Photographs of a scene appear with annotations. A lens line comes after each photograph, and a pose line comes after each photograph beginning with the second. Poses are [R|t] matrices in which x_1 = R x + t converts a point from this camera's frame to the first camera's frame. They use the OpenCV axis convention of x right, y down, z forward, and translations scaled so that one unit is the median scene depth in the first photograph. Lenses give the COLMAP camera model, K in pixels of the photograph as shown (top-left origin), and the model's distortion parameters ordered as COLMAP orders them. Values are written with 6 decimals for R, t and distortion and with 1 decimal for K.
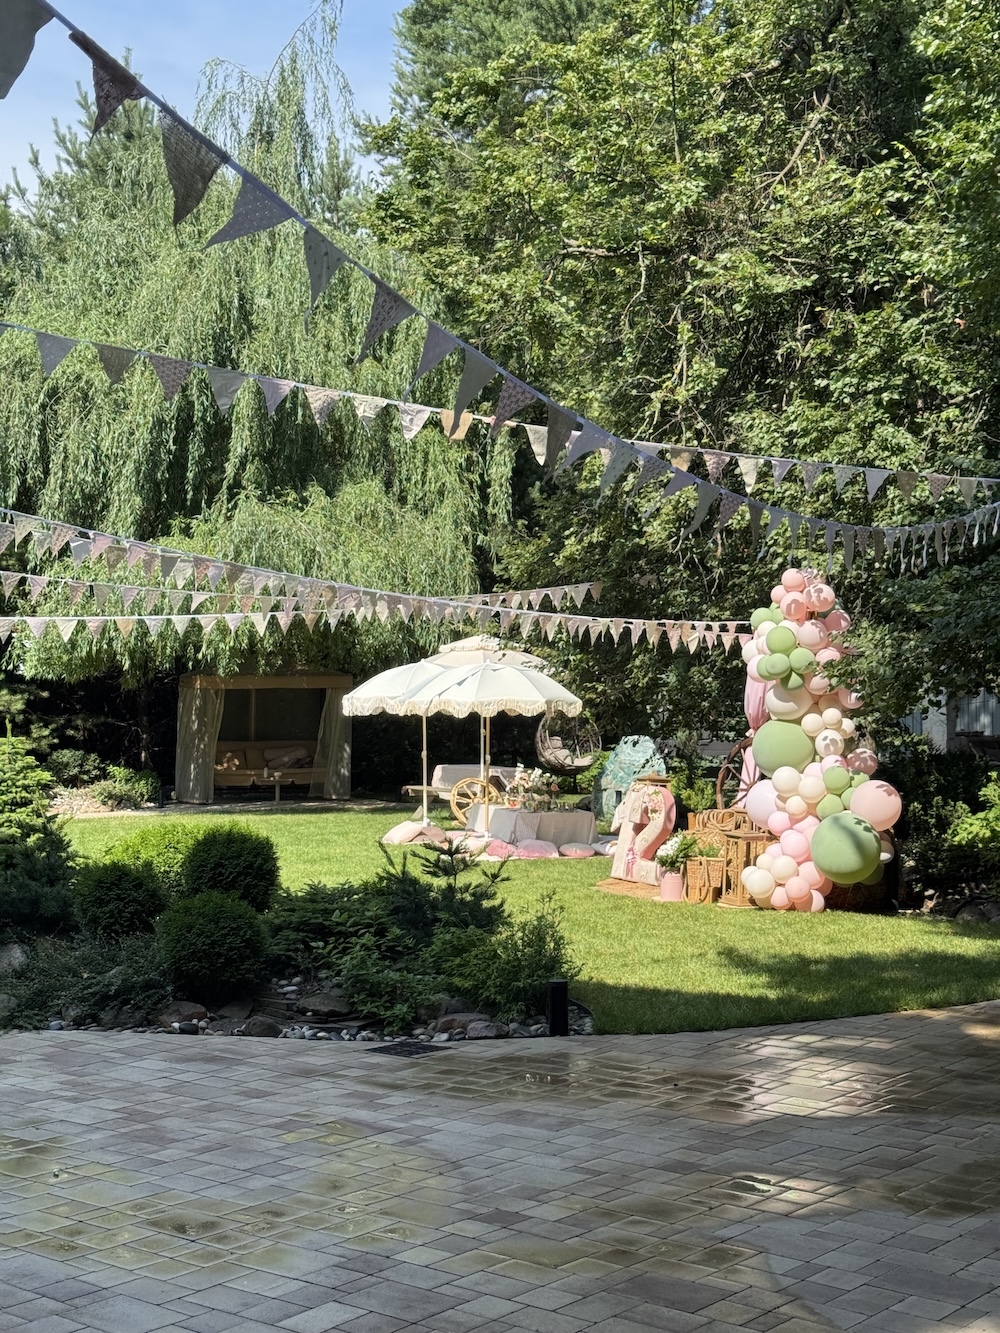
lens RADIAL K [[1858.7, 0, 502.1], [0, 1858.7, 655.9], [0, 0, 1]] dist [0.129058, 0.000000]
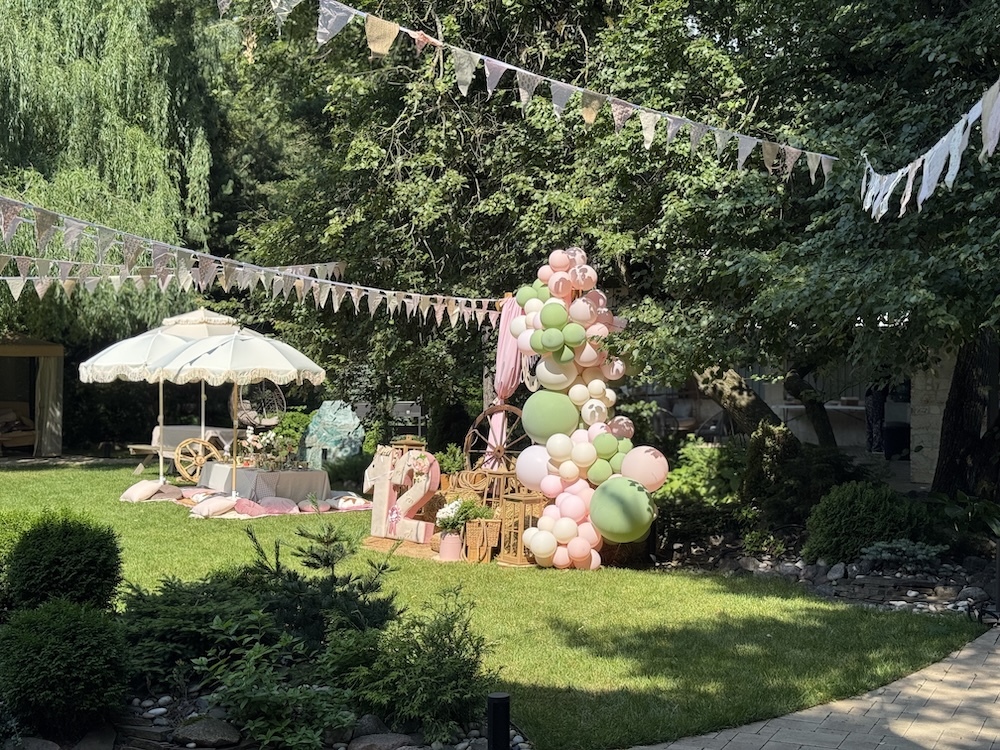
lens RADIAL K [[1394.4, 0, 496.1], [0, 1394.4, 377.1], [0, 0, 1]] dist [0.129058, 0.000000]
pose [[0.968087, 0.006529, 0.250529, -0.075361], [-0.013933, 0.999517, 0.027790, 0.004620], [-0.250226, -0.030394, 0.967710, 0.208508]]
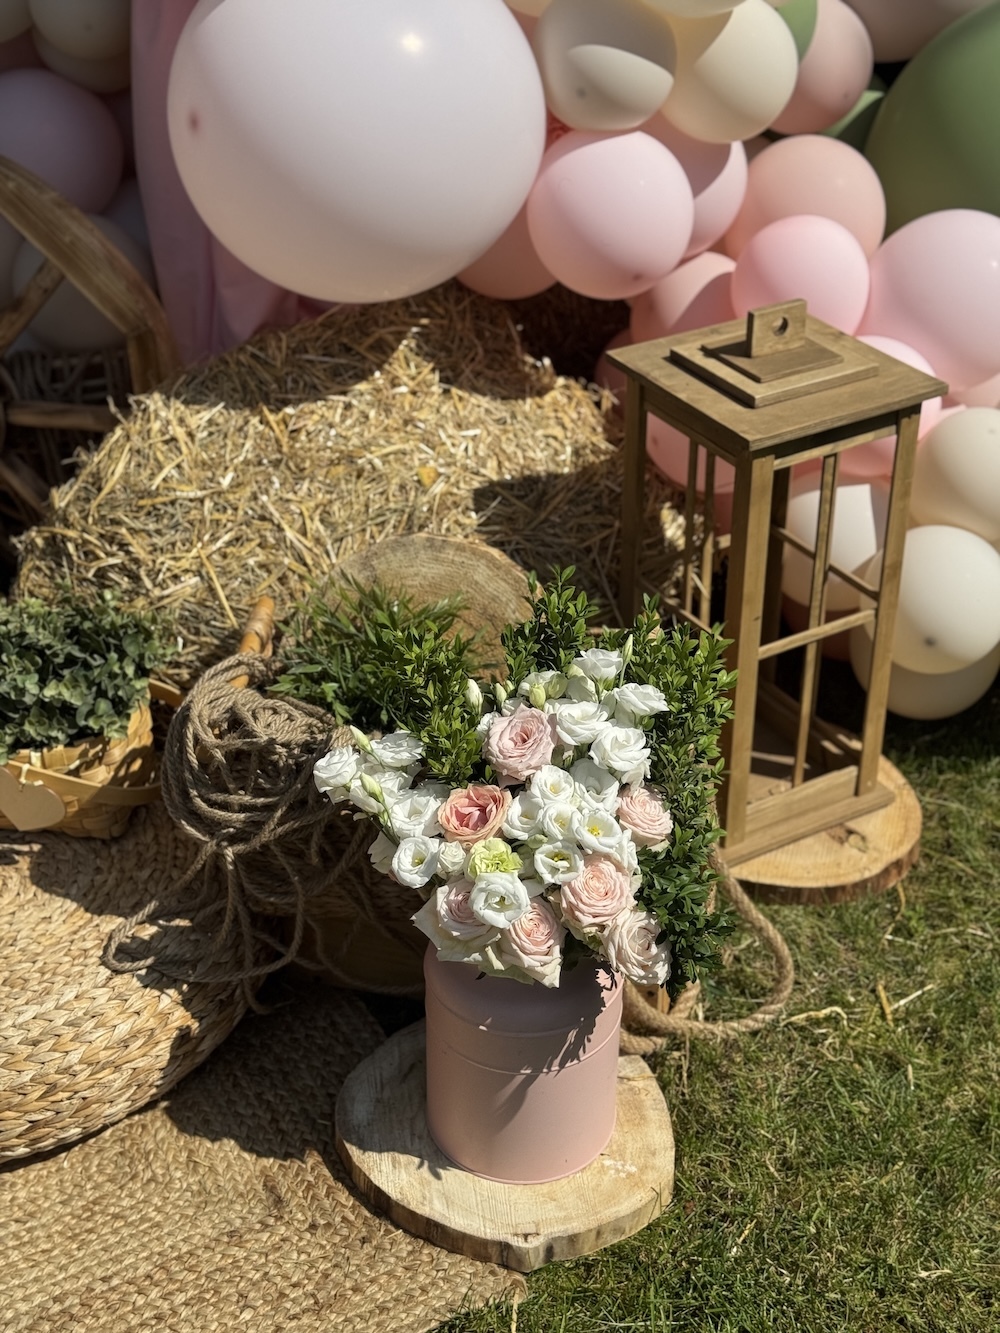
lens RADIAL K [[1858.7, 0, 506.2], [0, 1858.7, 652.9], [0, 0, 1]] dist [0.129058, 0.000000]
pose [[-0.056232, -0.550872, 0.832693, 0.003259], [-0.004307, 0.834139, 0.551538, 0.031809], [-0.998408, 0.027428, -0.049278, 0.914693]]
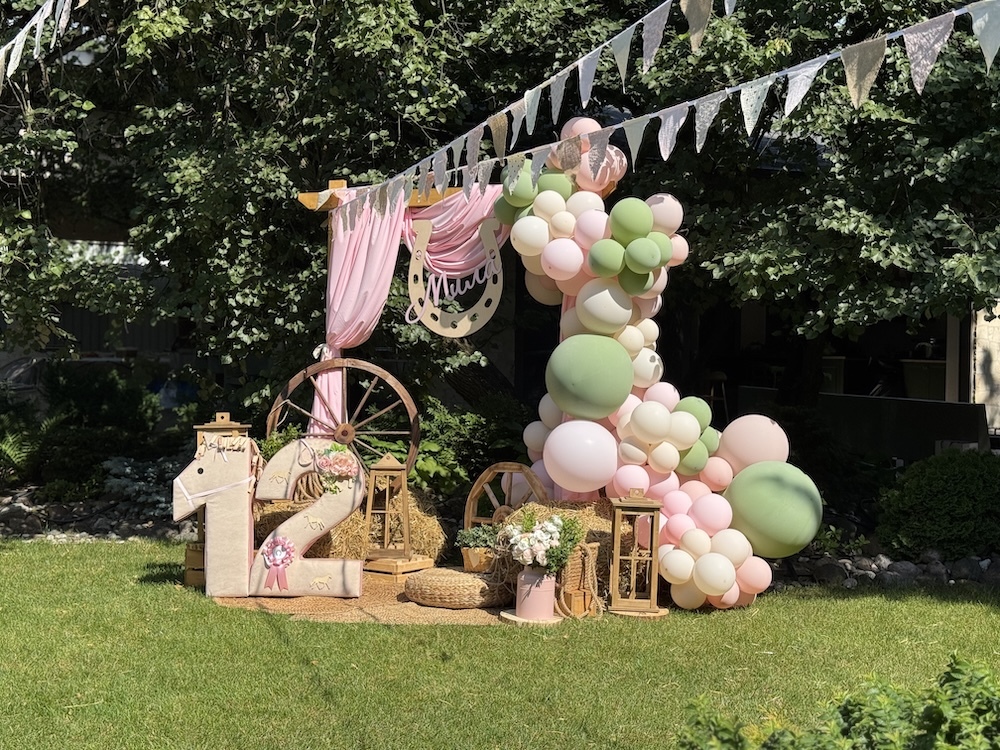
lens RADIAL K [[1394.4, 0, 504.2], [0, 1394.4, 373.9], [0, 0, 1]] dist [0.129058, 0.000000]
pose [[0.465495, -0.017400, 0.884879, -0.300726], [-0.036135, 0.998599, 0.038645, 0.027665], [-0.884312, -0.049965, 0.464215, 0.721011]]
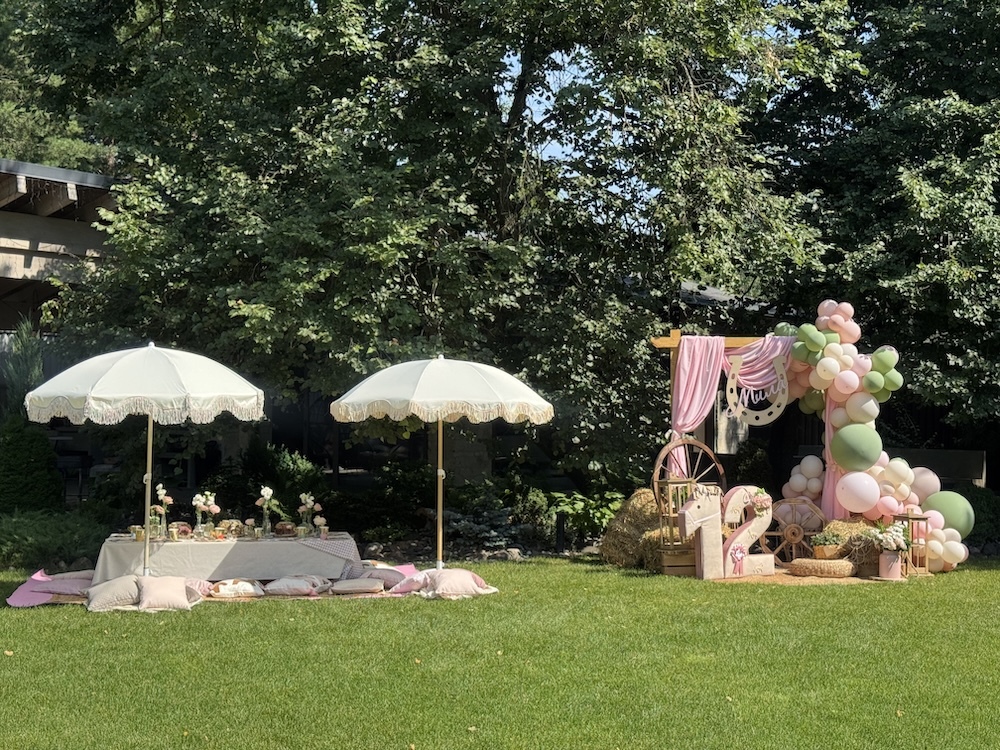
lens RADIAL K [[1394.4, 0, 504.5], [0, 1394.4, 367.4], [0, 0, 1]] dist [0.129058, 0.000000]
pose [[0.049343, 0.029523, 0.998345, -0.734327], [-0.032560, 0.999079, -0.027935, 0.028134], [-0.998251, -0.031128, 0.050259, 1.091431]]
